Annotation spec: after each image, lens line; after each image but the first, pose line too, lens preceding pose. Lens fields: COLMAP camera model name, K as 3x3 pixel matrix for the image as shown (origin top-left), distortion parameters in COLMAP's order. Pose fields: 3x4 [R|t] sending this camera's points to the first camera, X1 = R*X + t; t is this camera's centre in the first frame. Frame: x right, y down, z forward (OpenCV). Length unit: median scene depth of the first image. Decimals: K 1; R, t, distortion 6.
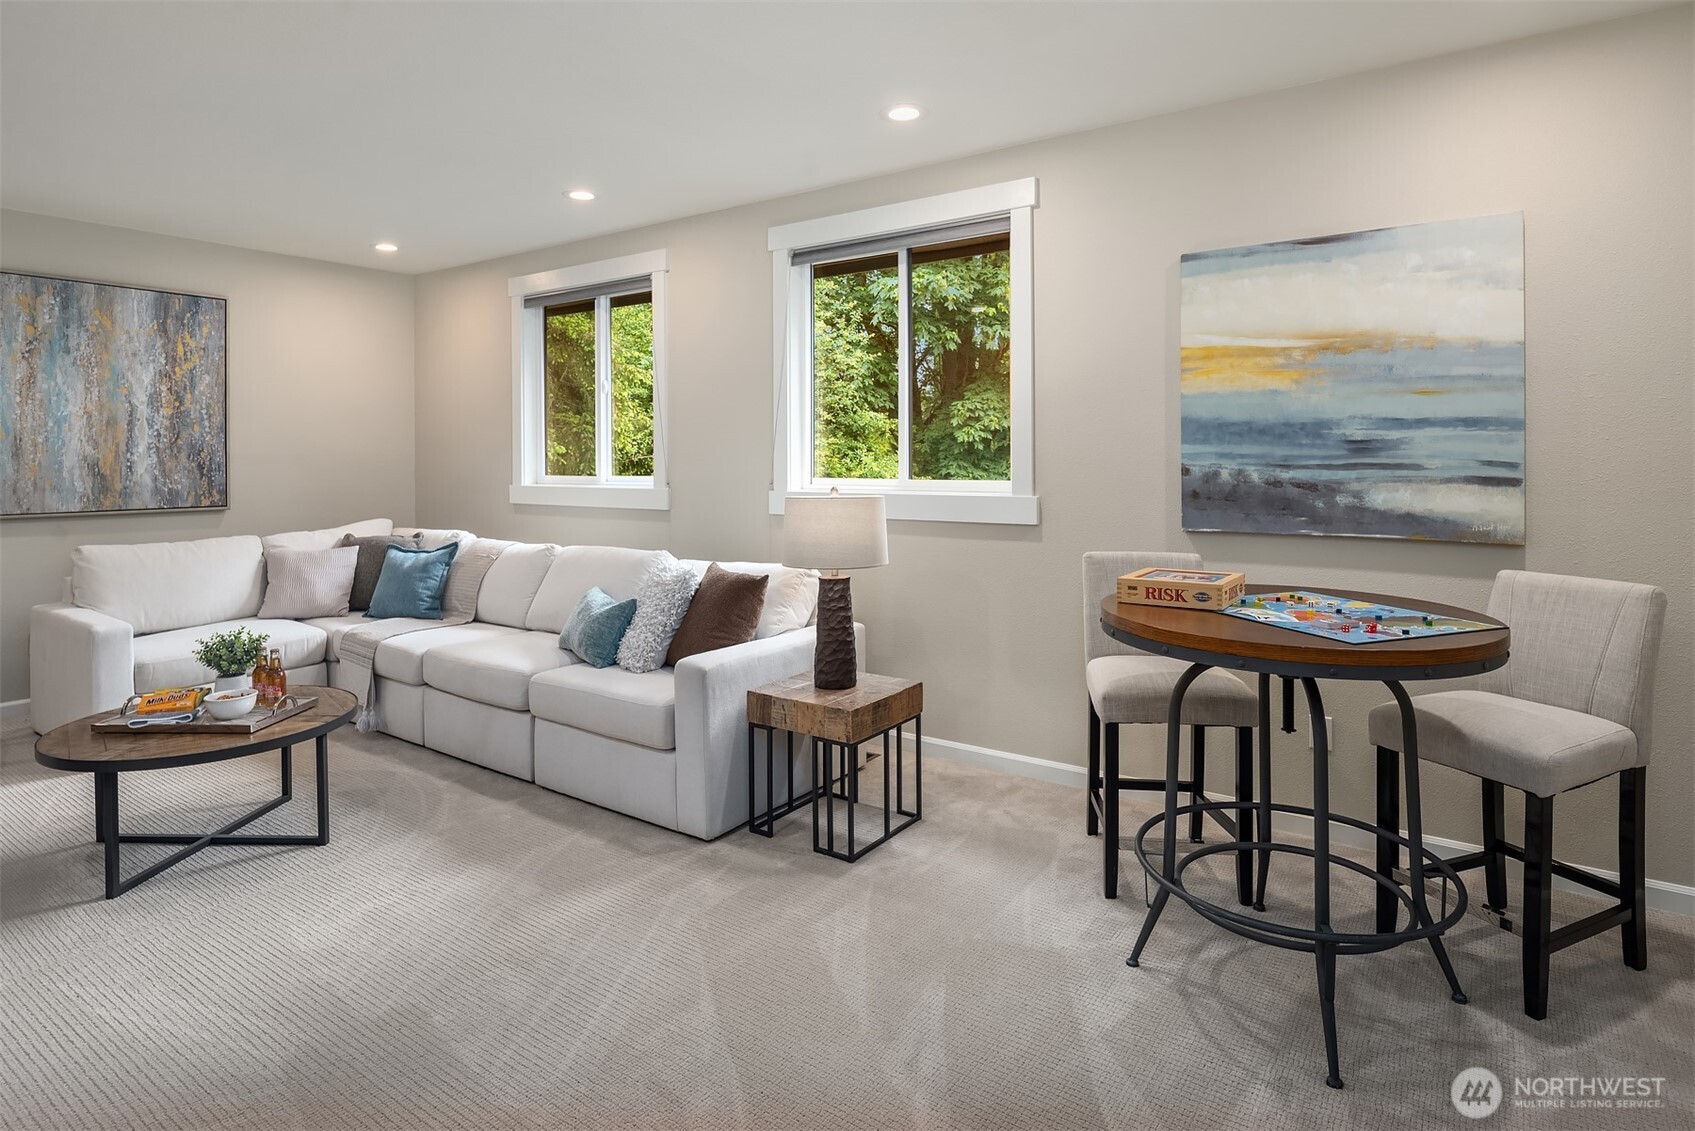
lens RADIAL K [[917.8, 0, 845.8], [0, 917.8, 564.0], [0, 0, 1]] dist [-0.012145, -0.001293]
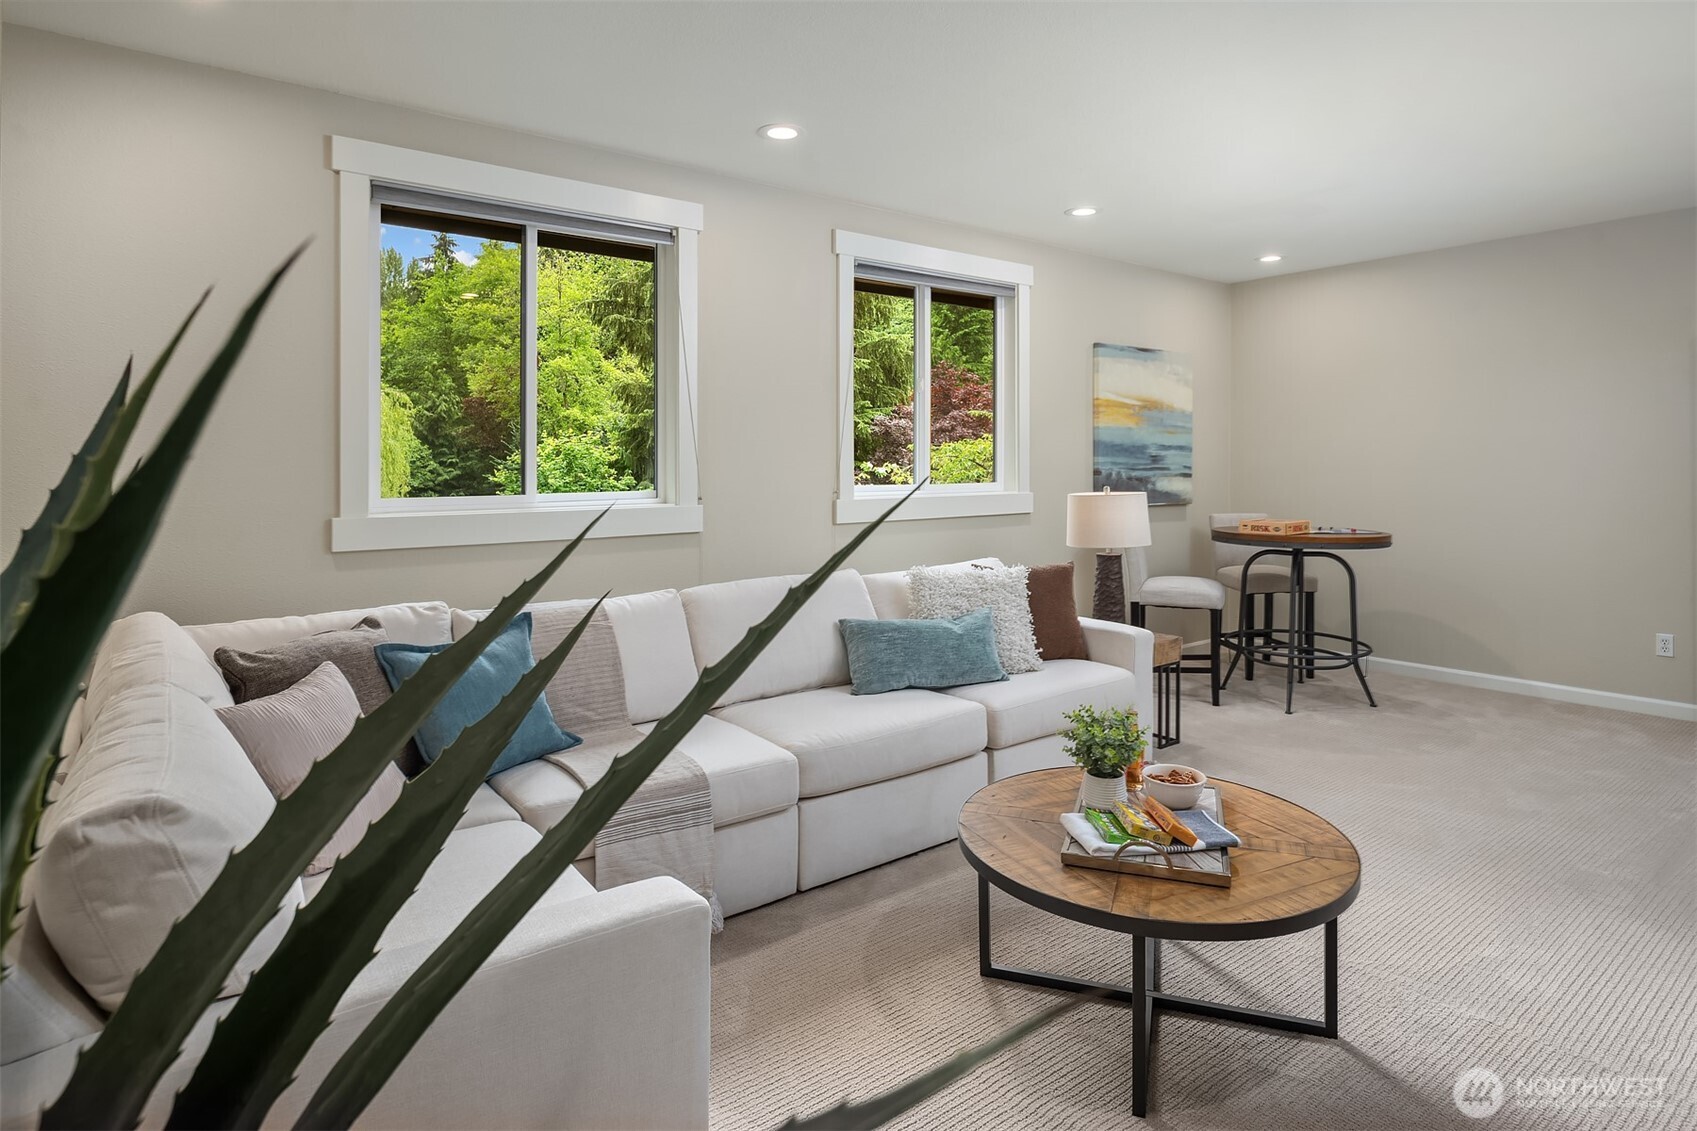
lens RADIAL K [[918.9, 0, 845.5], [0, 918.9, 566.1], [0, 0, 1]] dist [-0.012145, -0.001293]
pose [[0.294855, -0.095390, 0.950769, -1.455666], [0.122064, 0.990613, 0.061533, -0.098275], [-0.947714, 0.097911, 0.303731, 1.009581]]
